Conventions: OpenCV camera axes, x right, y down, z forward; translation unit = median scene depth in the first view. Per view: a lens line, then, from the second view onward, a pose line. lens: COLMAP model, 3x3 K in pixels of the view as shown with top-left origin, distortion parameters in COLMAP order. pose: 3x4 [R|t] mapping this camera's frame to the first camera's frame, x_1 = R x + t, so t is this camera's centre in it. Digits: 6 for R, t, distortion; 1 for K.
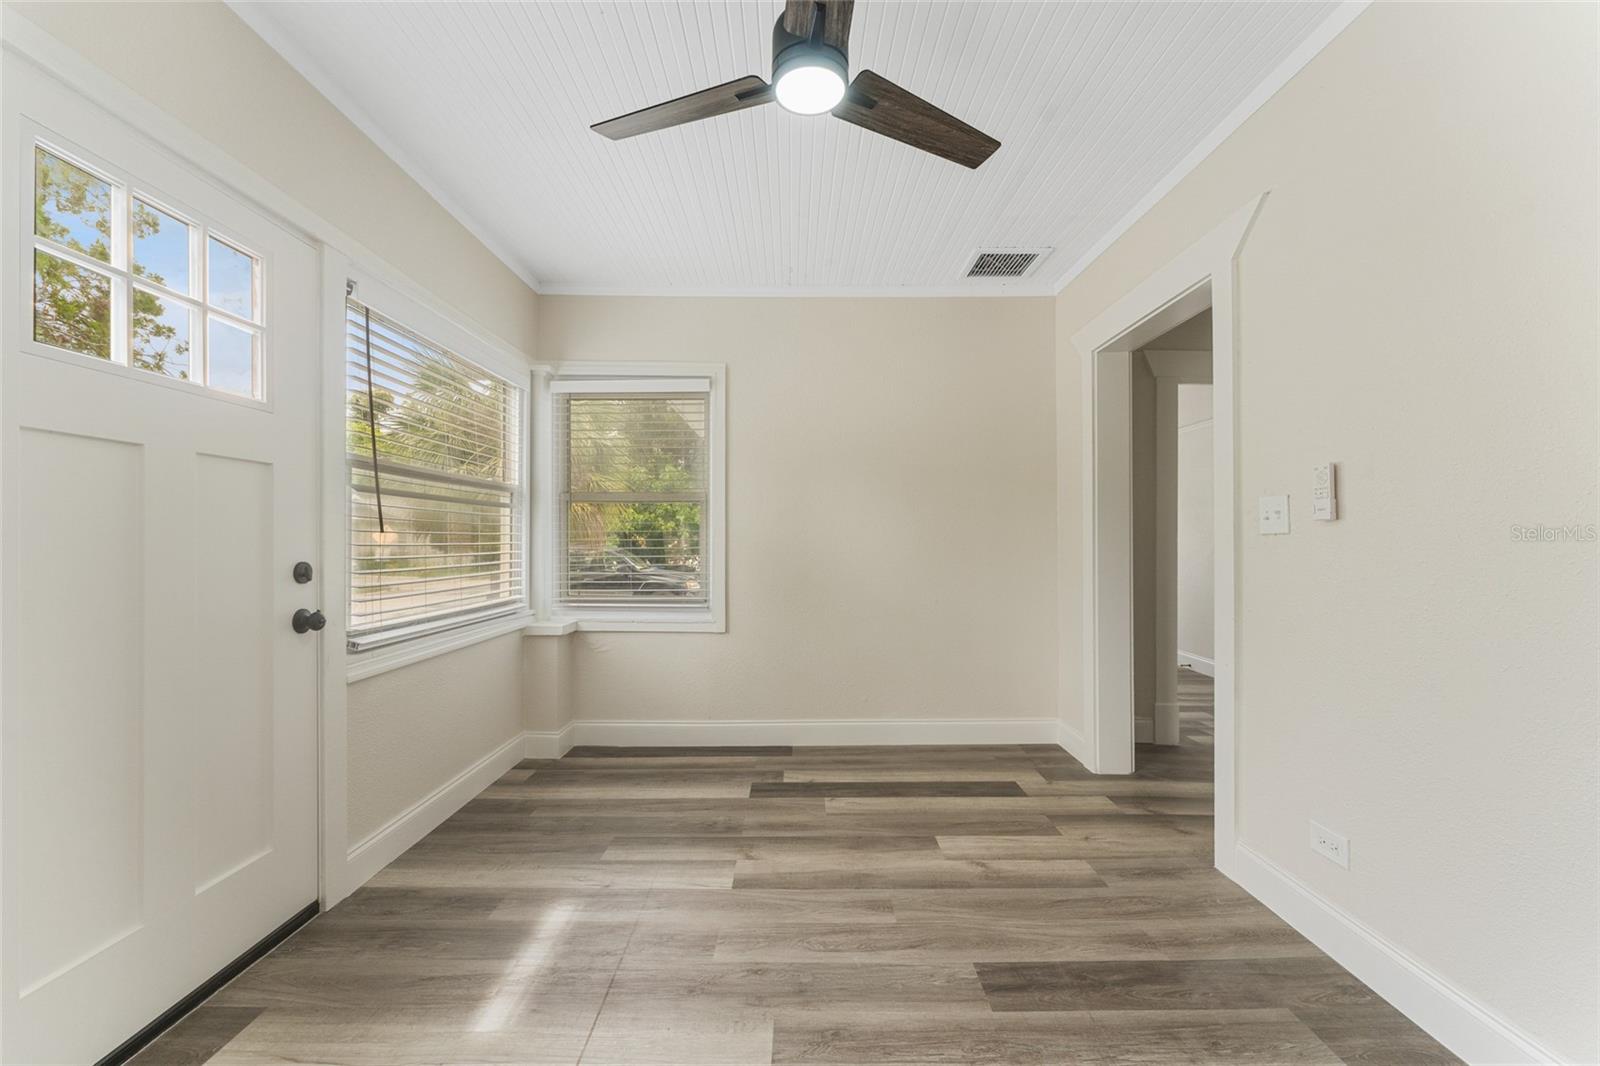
lens RADIAL K [[642.5, 0, 791.4], [0, 642.5, 555.1], [0, 0, 1]] dist [0.000406, -0.000032]
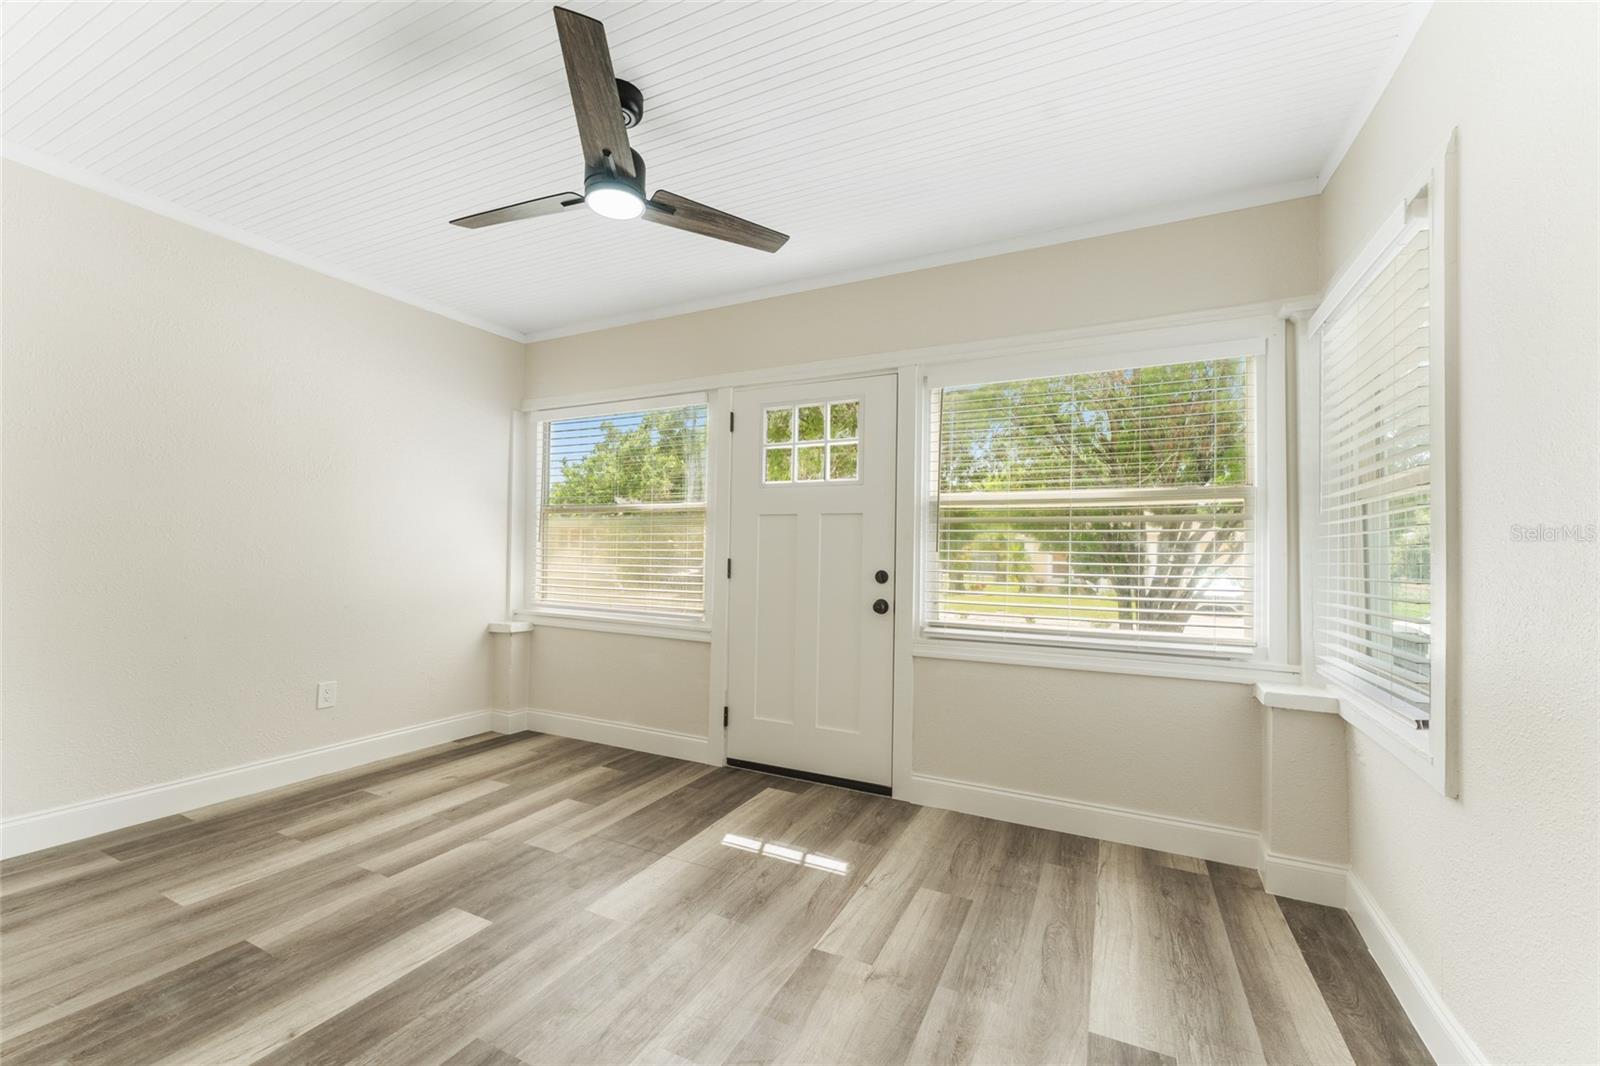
lens RADIAL K [[642.5, 0, 791.4], [0, 642.5, 555.1], [0, 0, 1]] dist [0.000406, -0.000032]
pose [[-0.435926, -0.011279, -0.899912, 0.643393], [-0.038592, 0.999236, 0.006170, -0.024034], [0.899155, 0.037419, -0.436028, 1.189154]]
